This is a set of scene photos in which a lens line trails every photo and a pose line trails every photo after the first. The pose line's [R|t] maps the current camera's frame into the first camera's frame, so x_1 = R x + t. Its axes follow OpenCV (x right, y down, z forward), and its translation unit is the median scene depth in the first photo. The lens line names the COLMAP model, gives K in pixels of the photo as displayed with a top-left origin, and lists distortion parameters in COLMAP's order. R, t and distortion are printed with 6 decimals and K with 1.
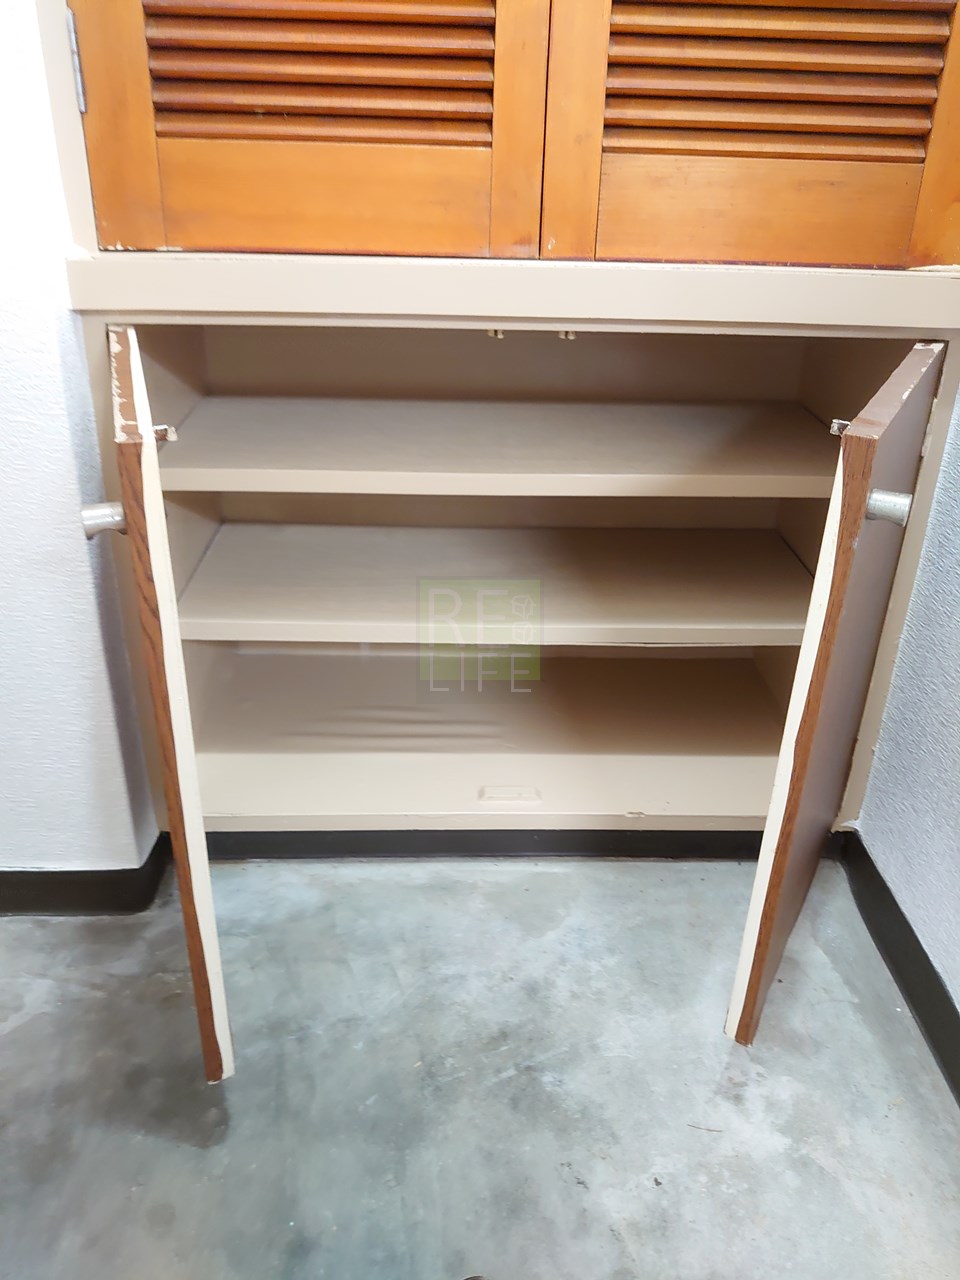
lens RADIAL K [[1013.3, 0, 481.4], [0, 1013.3, 644.5], [0, 0, 1]] dist [-0.015056, 0.002598]
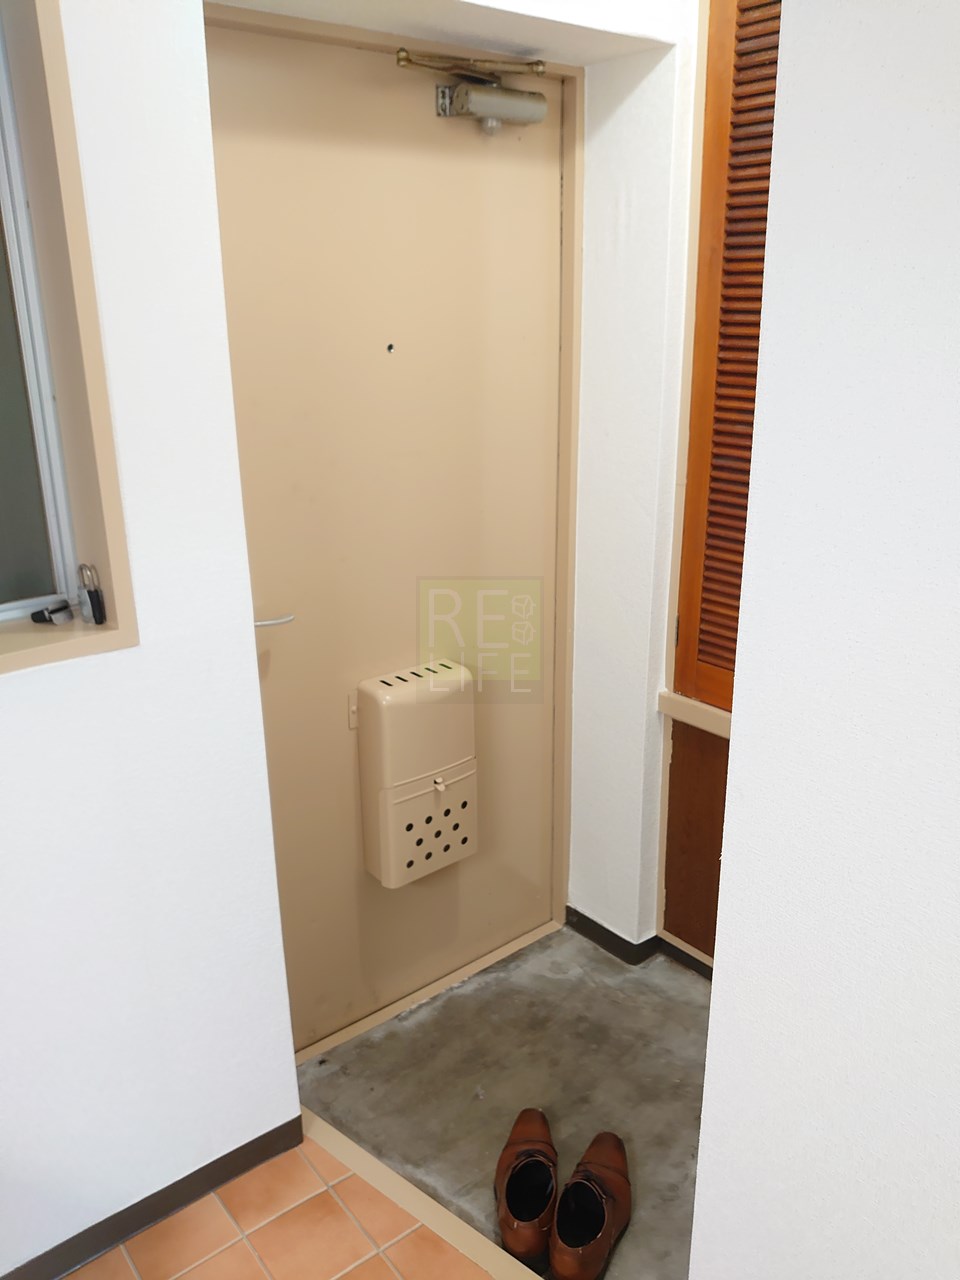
lens RADIAL K [[1013.3, 0, 482.2], [0, 1013.3, 640.0], [0, 0, 1]] dist [-0.015056, 0.002598]
pose [[0.609900, 0.218242, -0.761835, 1.110981], [-0.325434, 0.945508, 0.010326, -0.355623], [0.722575, 0.241629, 0.647689, -0.908461]]
